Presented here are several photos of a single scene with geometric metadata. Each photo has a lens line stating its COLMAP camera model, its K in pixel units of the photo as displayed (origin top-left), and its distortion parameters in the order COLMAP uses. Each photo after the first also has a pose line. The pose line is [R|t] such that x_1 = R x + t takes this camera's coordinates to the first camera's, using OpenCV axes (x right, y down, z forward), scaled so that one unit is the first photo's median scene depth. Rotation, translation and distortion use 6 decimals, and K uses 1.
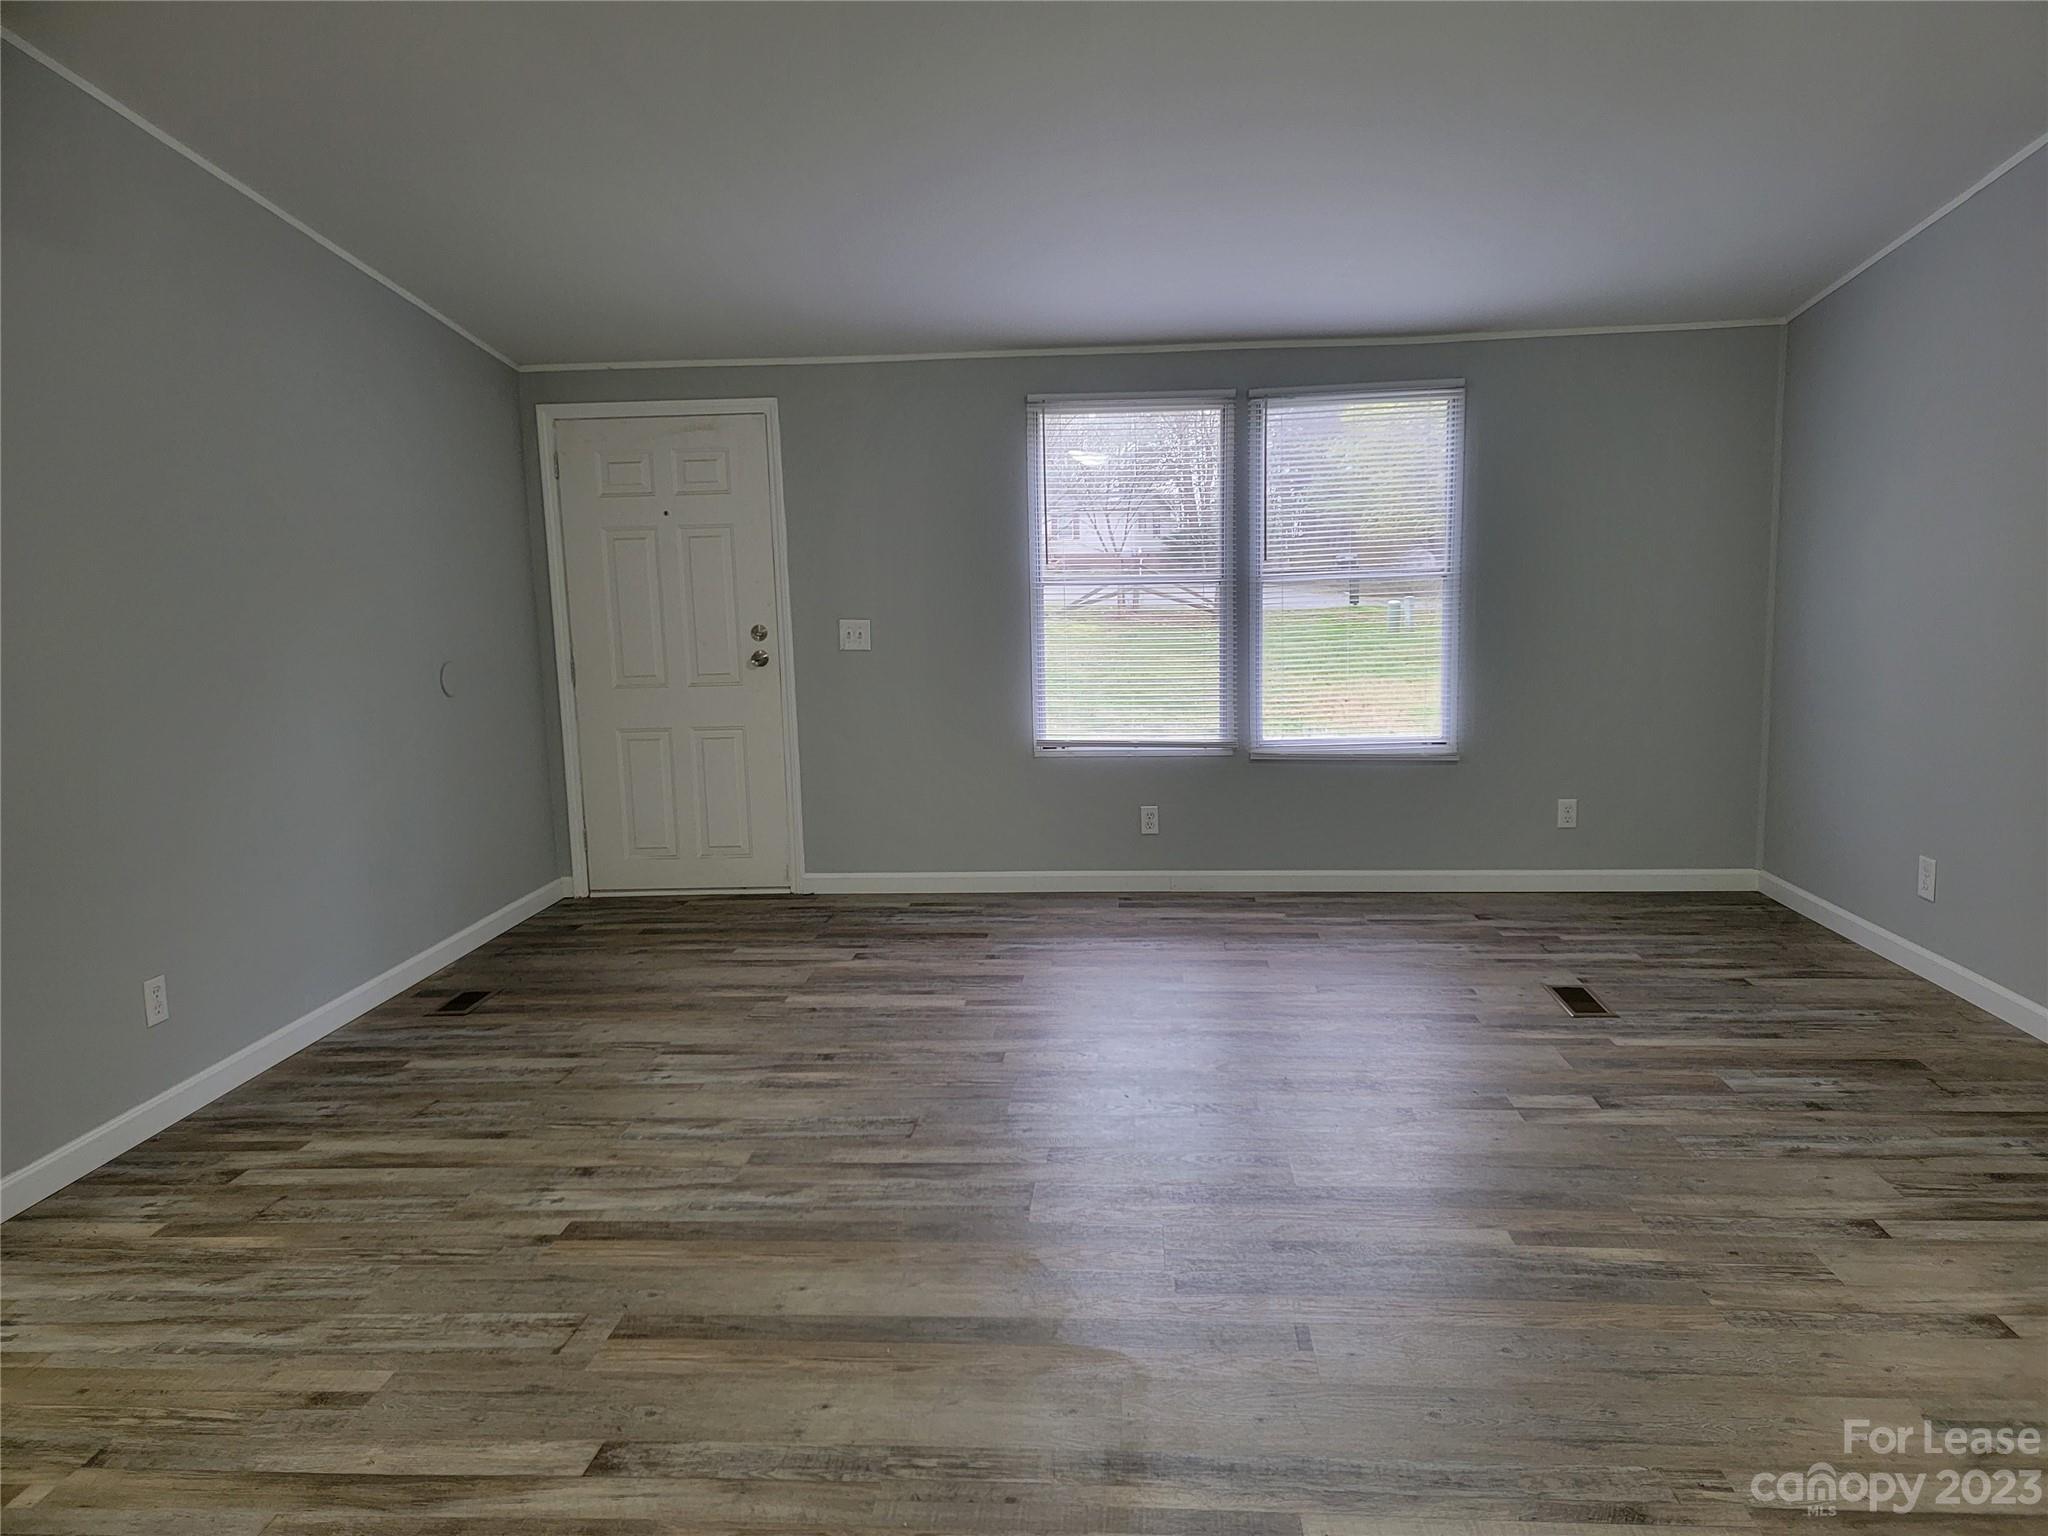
lens RADIAL K [[1409.4, 0, 1027.4], [0, 1409.4, 771.0], [0, 0, 1]] dist [0.095314, -0.079985]
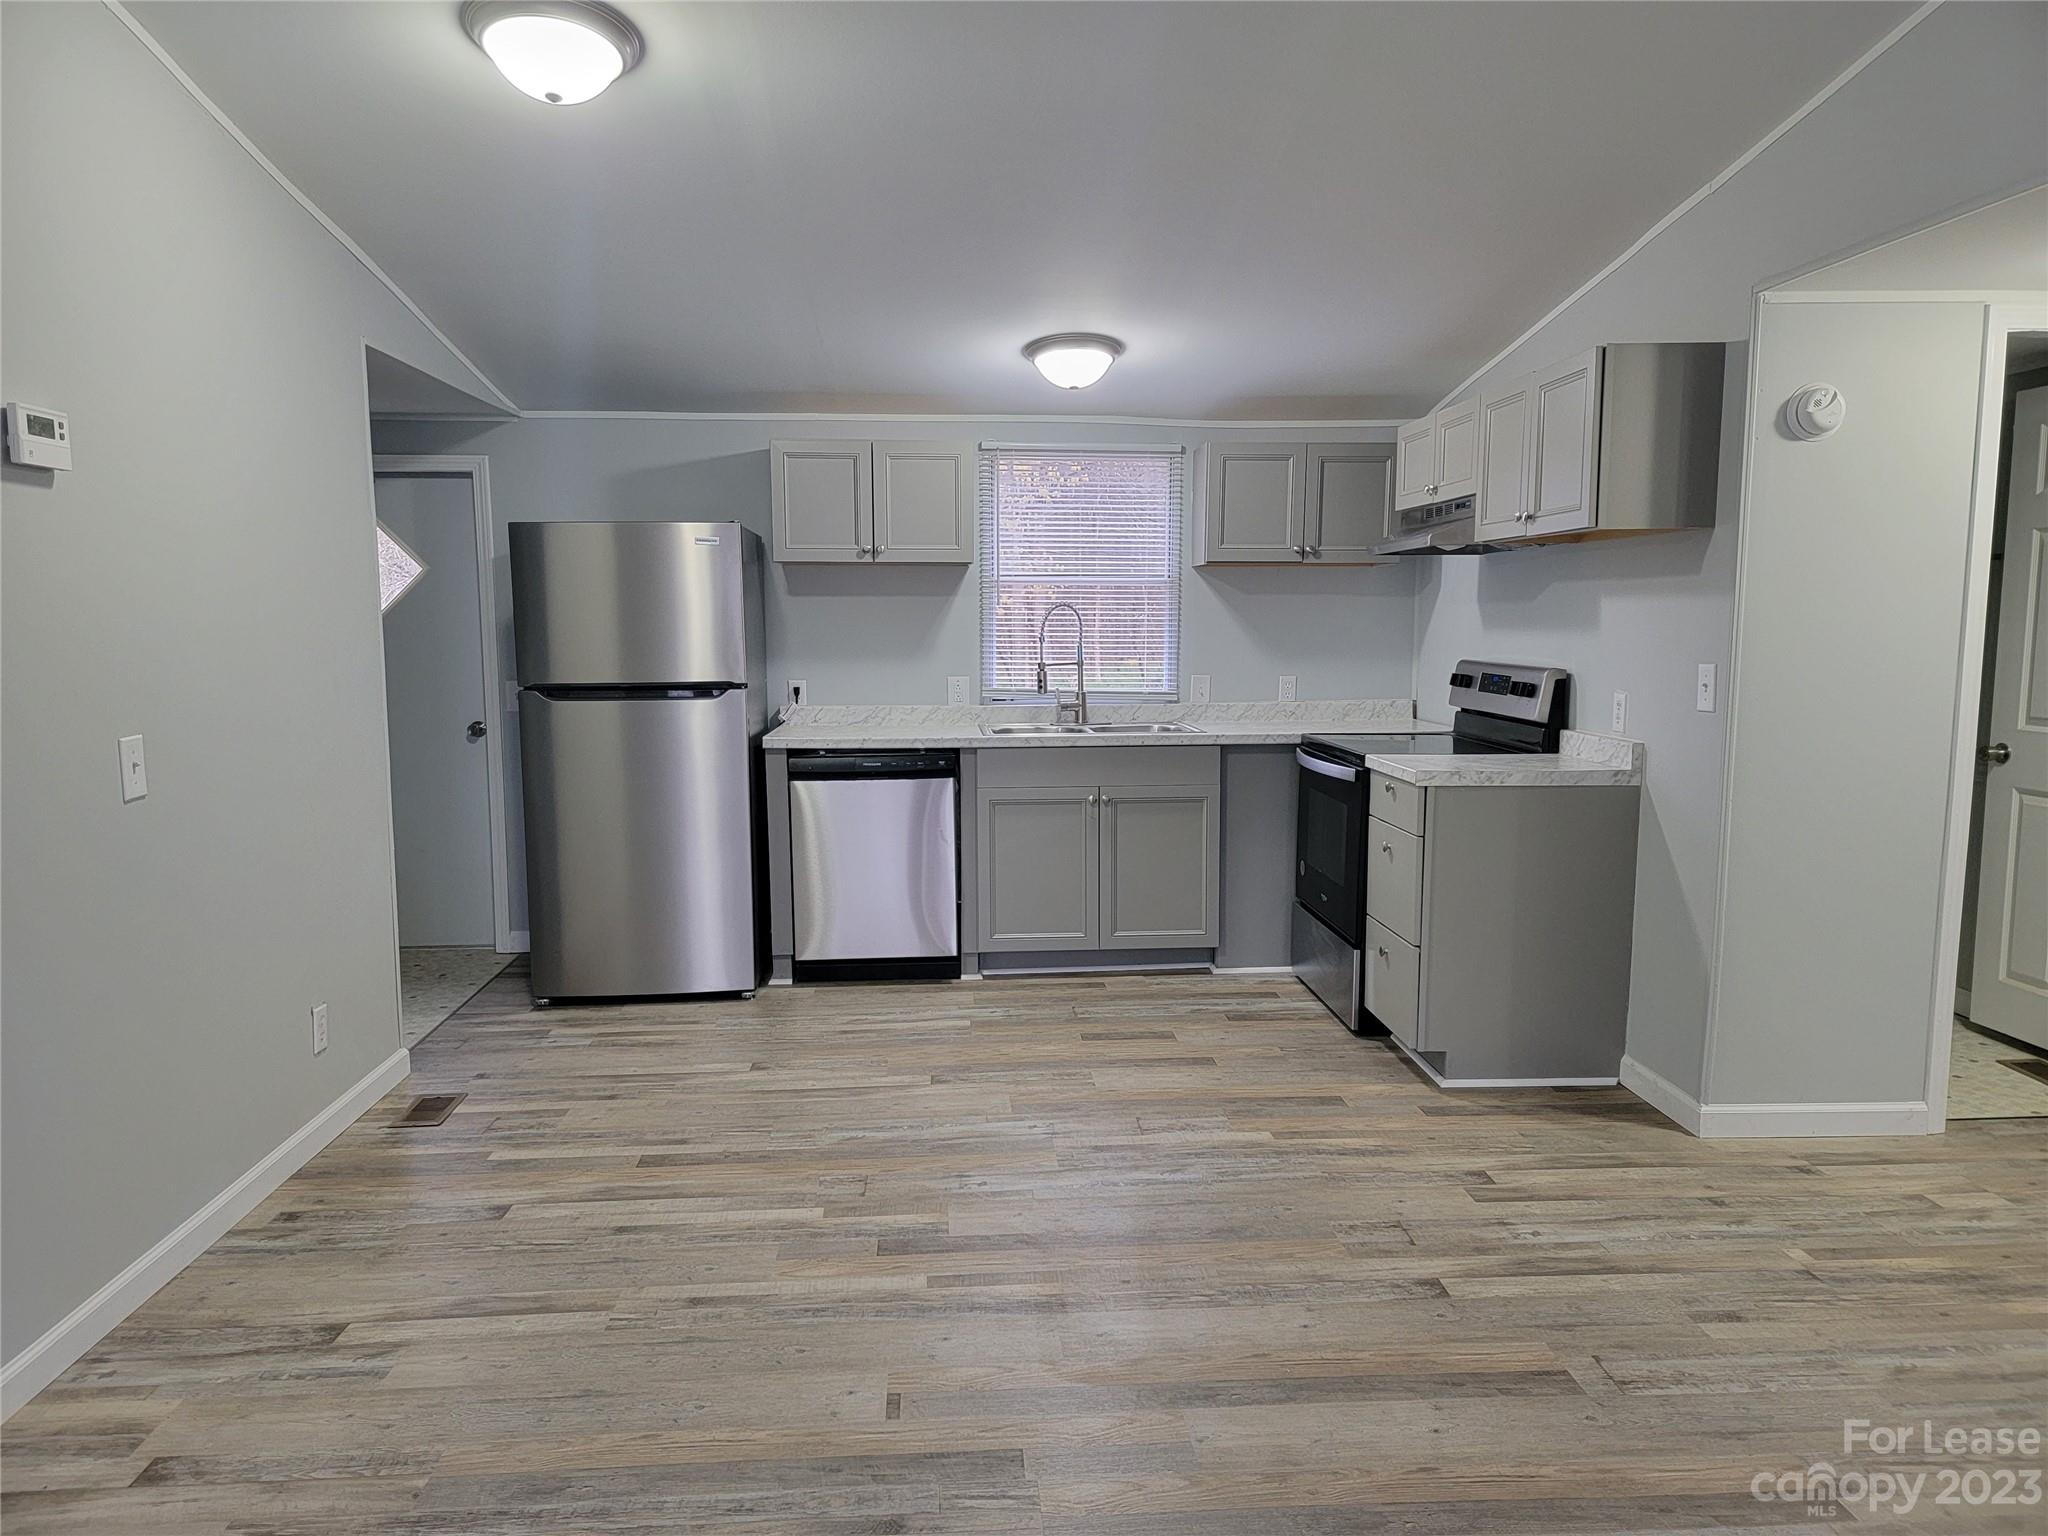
lens RADIAL K [[1409.4, 0, 1027.4], [0, 1409.4, 771.0], [0, 0, 1]] dist [0.095314, -0.079985]
pose [[-0.989110, 0.041430, -0.141228, 0.148417], [0.004778, 0.968097, 0.250528, -0.191517], [0.147102, 0.247125, -0.957753, 1.241621]]
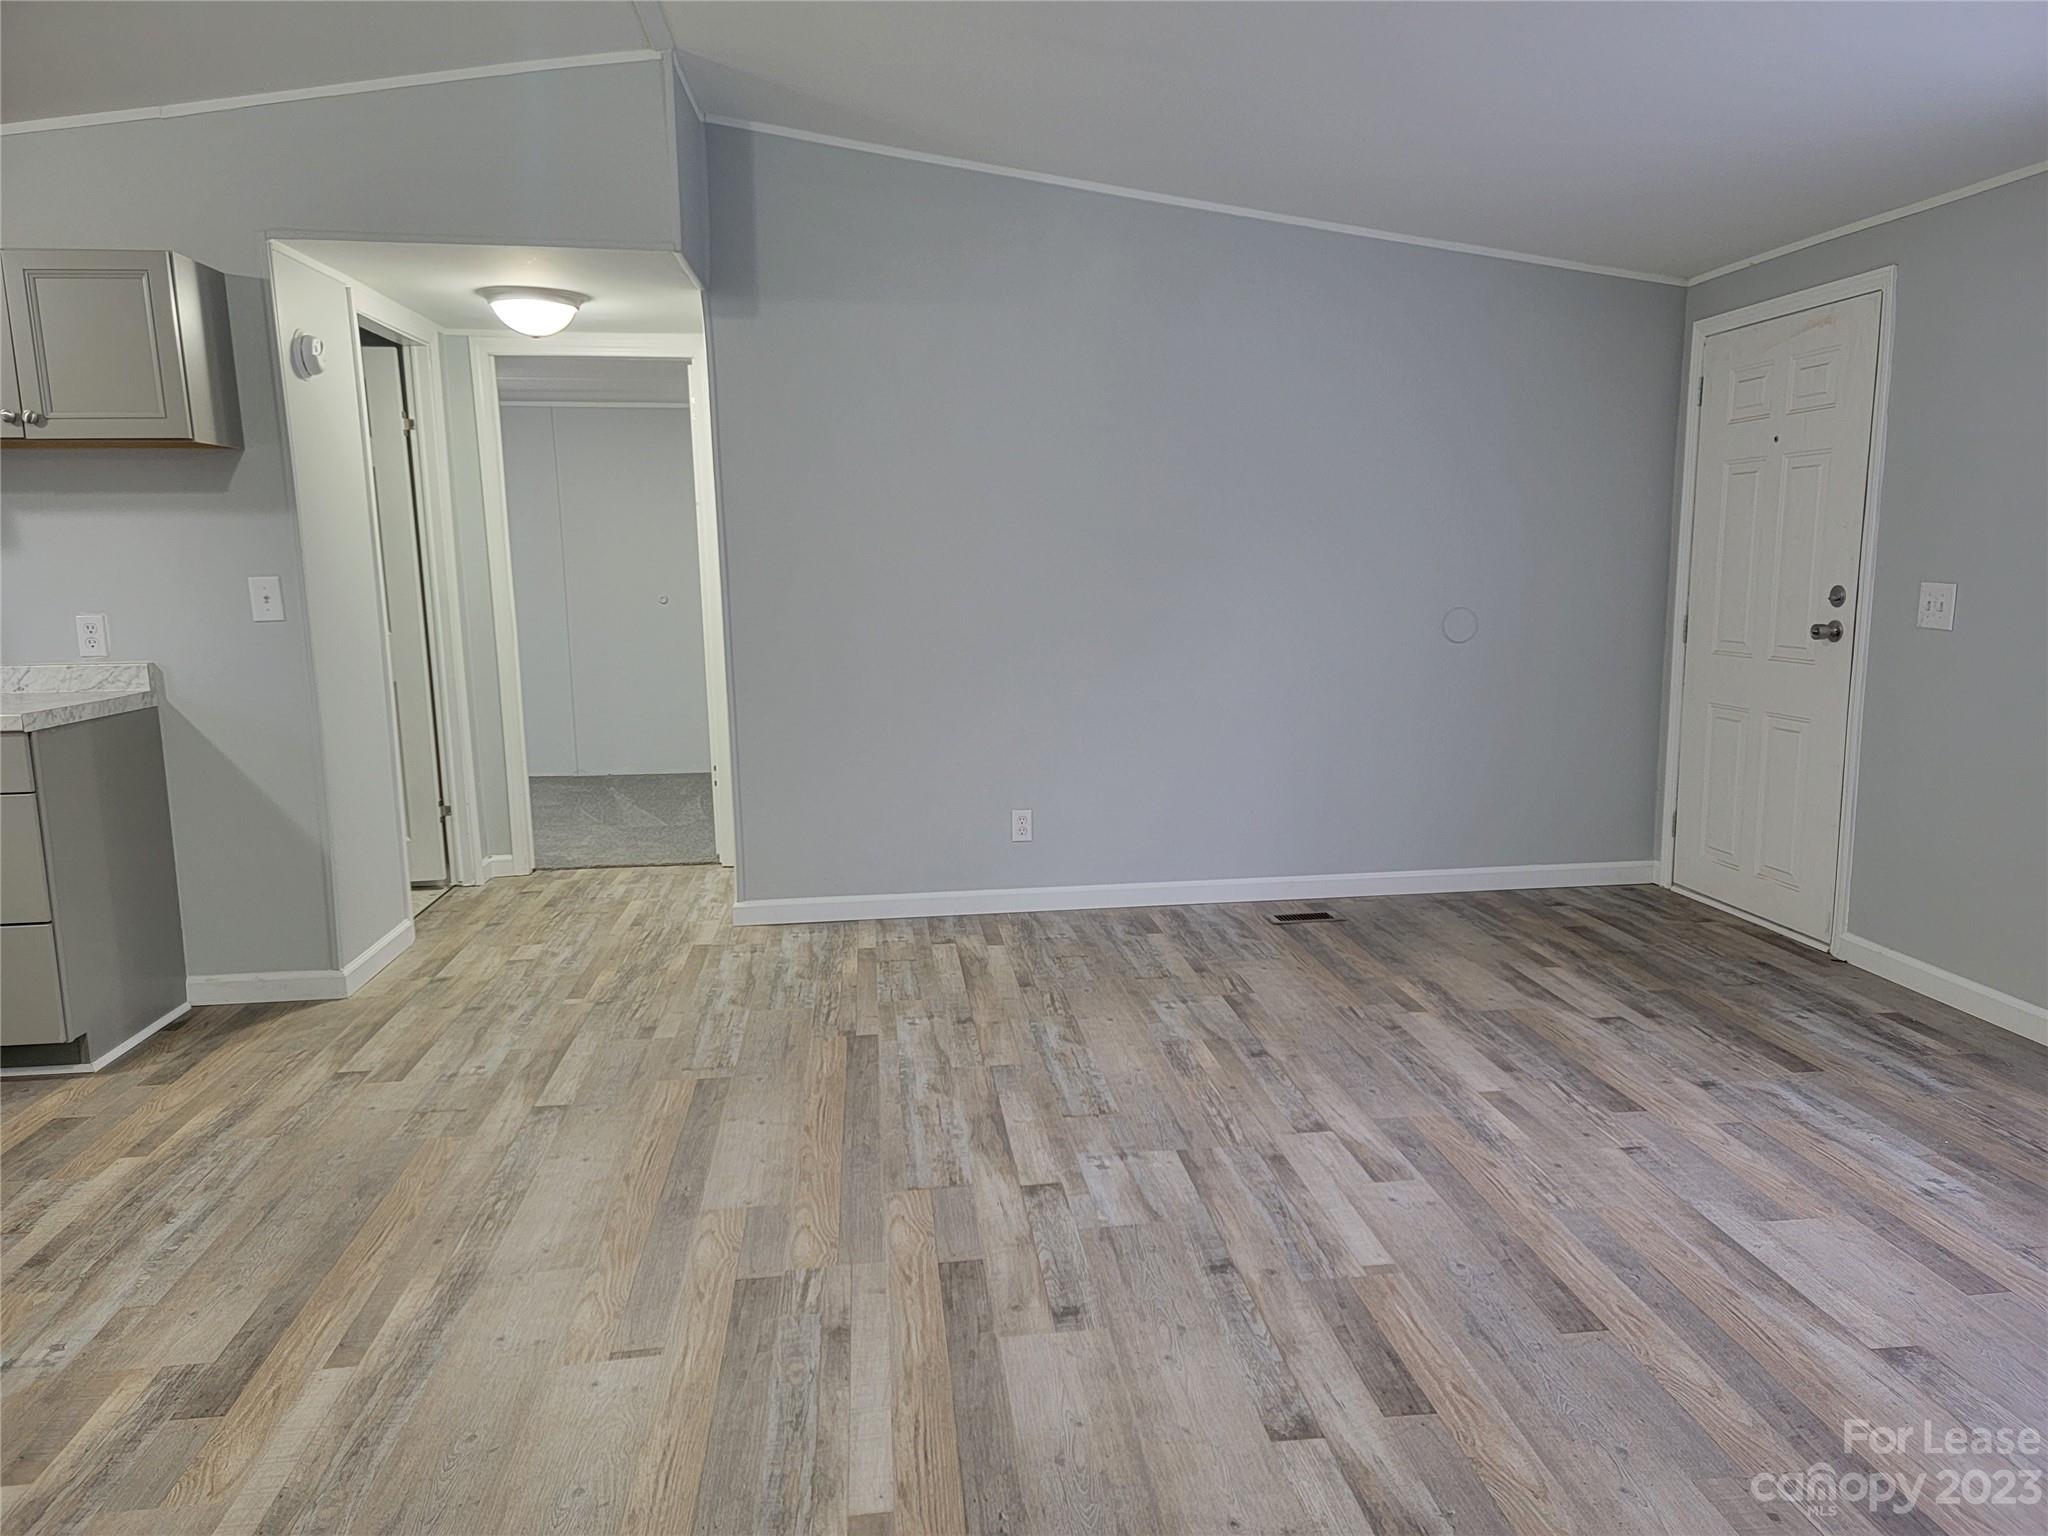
lens RADIAL K [[1409.4, 0, 1027.4], [0, 1409.4, 771.0], [0, 0, 1]] dist [0.095314, -0.079985]
pose [[0.187570, 0.172869, -0.966920, 0.722992], [-0.127633, 0.980335, 0.150508, -0.102861], [0.973924, 0.095180, 0.205945, 0.678105]]
